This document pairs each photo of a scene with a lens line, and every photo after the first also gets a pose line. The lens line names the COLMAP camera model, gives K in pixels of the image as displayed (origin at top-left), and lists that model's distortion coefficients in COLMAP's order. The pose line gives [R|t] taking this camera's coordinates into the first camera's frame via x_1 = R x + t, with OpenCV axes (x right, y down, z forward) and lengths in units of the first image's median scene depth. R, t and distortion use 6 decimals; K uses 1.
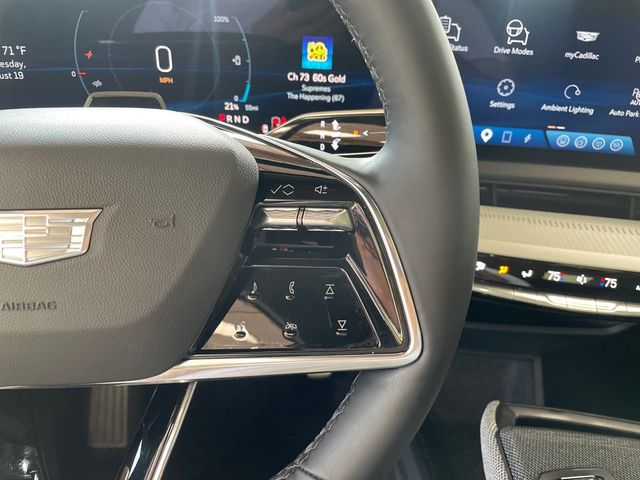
lens RADIAL K [[485.4, 0, 326.4], [0, 485.4, 240.5], [0, 0, 1]] dist [0.049632, -0.075431]
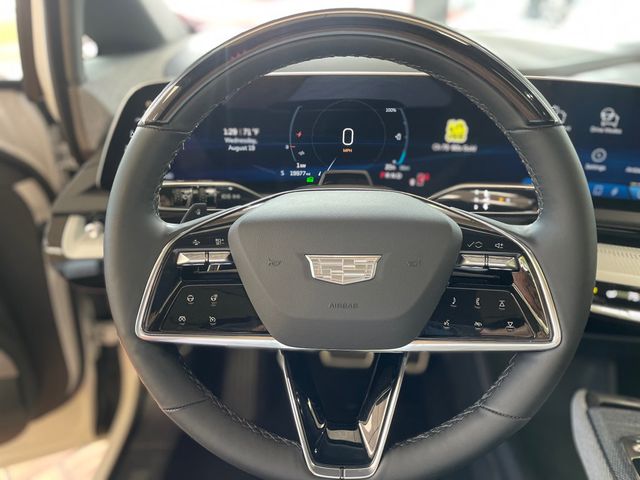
lens RADIAL K [[485.4, 0, 318.5], [0, 485.4, 240.3], [0, 0, 1]] dist [0.049632, -0.075431]
pose [[0.993056, 0.025015, -0.114954, -0.246193], [-0.025899, 0.999645, -0.006199, -0.052658], [0.114758, 0.009133, 0.993351, -0.437099]]
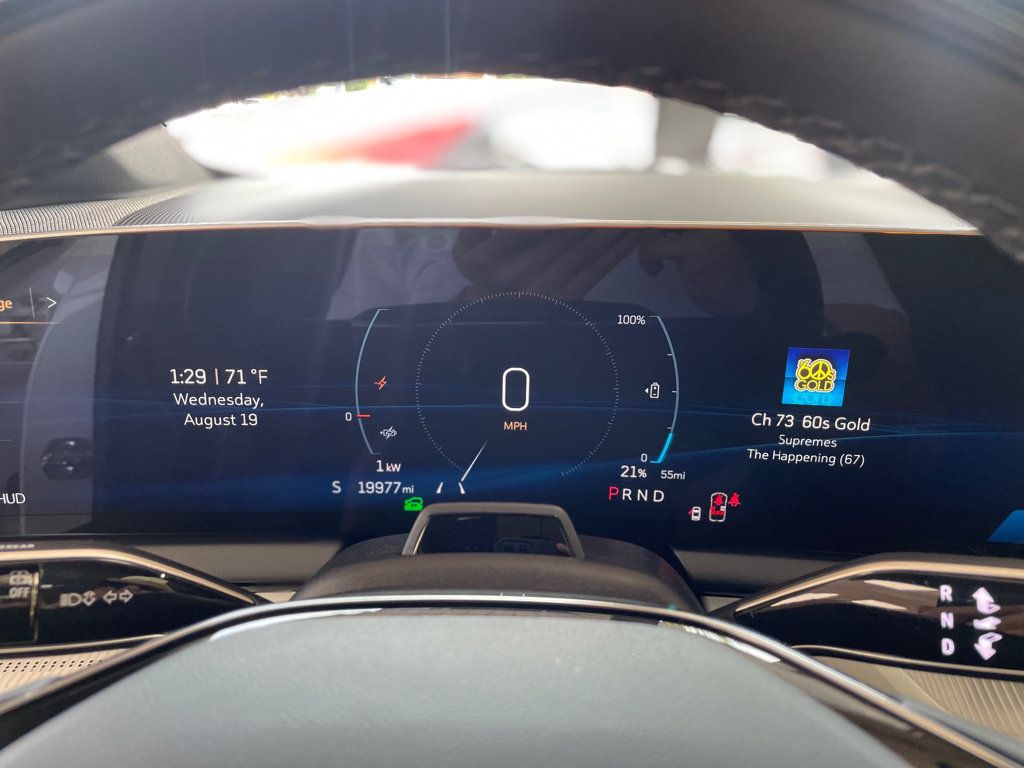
lens RADIAL K [[776.7, 0, 515.5], [0, 776.7, 379.0], [0, 0, 1]] dist [0.049632, -0.075431]
pose [[0.994376, 0.005101, -0.105788, -0.244135], [-0.027149, 0.977742, -0.208045, -0.207691], [0.102372, 0.209747, 0.972382, 0.183210]]
